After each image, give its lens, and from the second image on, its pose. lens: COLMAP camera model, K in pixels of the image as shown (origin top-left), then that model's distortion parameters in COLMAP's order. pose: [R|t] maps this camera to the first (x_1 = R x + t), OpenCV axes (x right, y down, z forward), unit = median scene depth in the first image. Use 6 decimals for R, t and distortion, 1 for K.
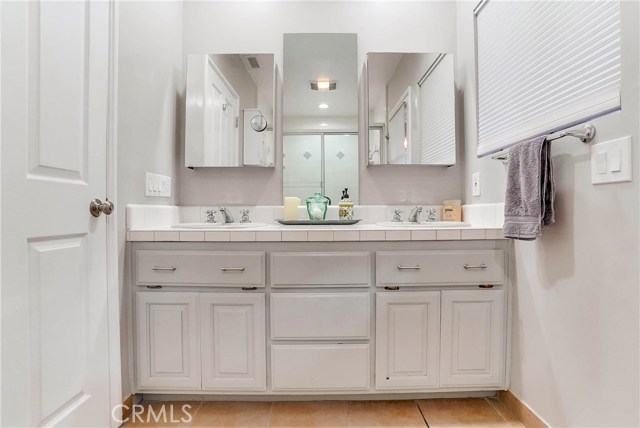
lens RADIAL K [[321.9, 0, 320.0], [0, 321.9, 214.0], [0, 0, 1]] dist [-0.080912, 0.028243]
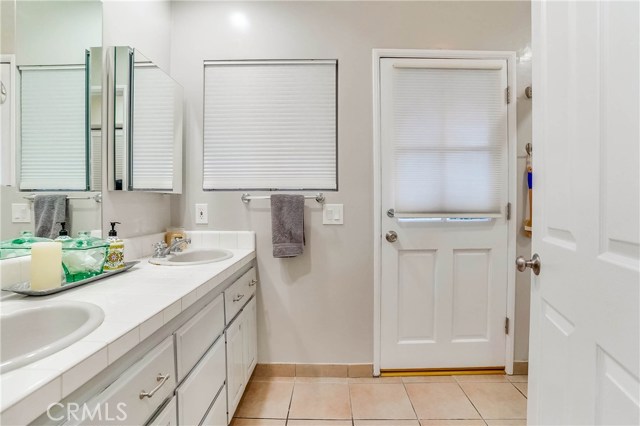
lens RADIAL K [[321.9, 0, 320.0], [0, 321.9, 213.0], [0, 0, 1]] dist [-0.080912, 0.028243]
pose [[0.012589, -0.026155, 0.999579, -0.981689], [0.002441, 0.999656, 0.026126, -0.187728], [-0.999918, 0.002111, 0.012648, 0.834673]]
